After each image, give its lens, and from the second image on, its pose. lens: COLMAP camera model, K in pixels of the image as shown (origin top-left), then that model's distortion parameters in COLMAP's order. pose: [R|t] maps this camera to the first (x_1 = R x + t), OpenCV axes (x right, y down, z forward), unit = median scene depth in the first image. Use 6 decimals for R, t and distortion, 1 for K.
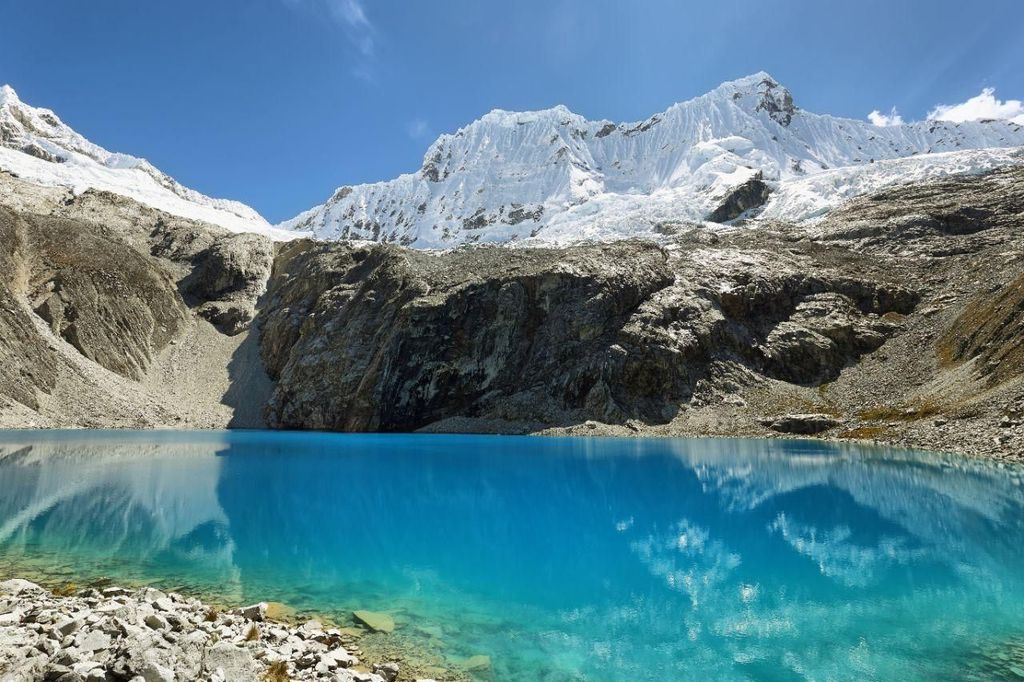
lens RADIAL K [[470.3, 0, 512.0], [0, 470.3, 341.0], [0, 0, 1]] dist [-0.022136, 0.000905]
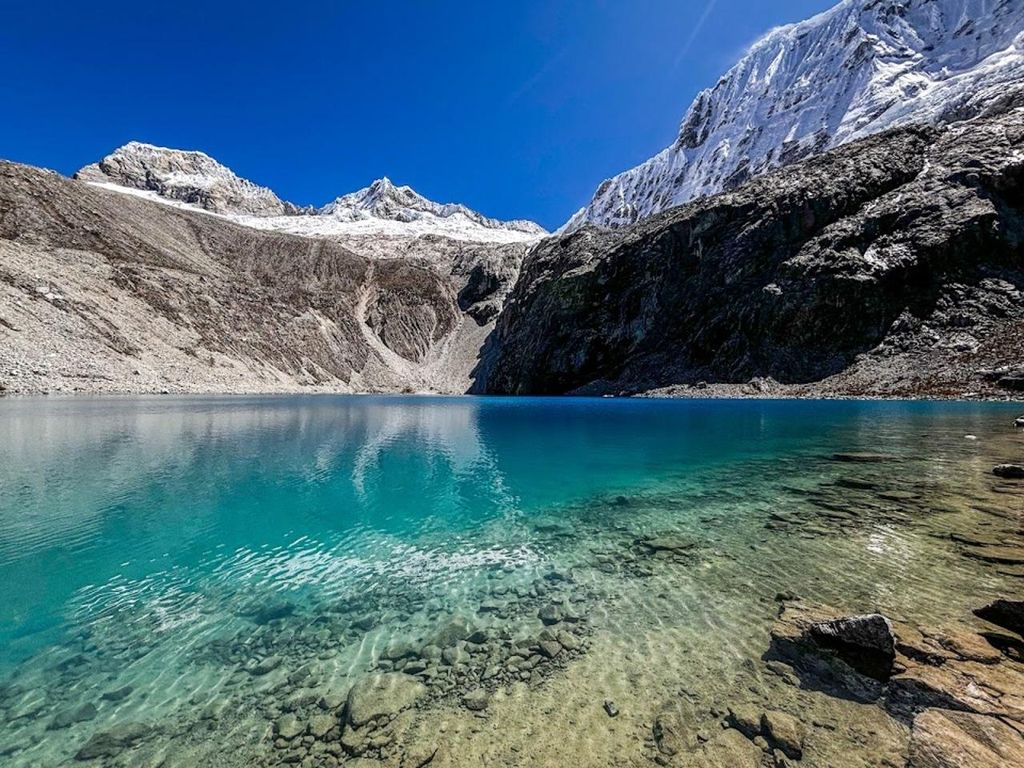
lens RADIAL K [[419.1, 0, 512.0], [0, 419.1, 384.0], [0, 0, 1]] dist [0.000276, 0.000224]
pose [[0.802967, -0.016097, -0.595806, 0.182047], [0.101054, 0.988839, 0.109474, 0.033340], [0.587395, -0.148113, 0.795632, 0.114845]]
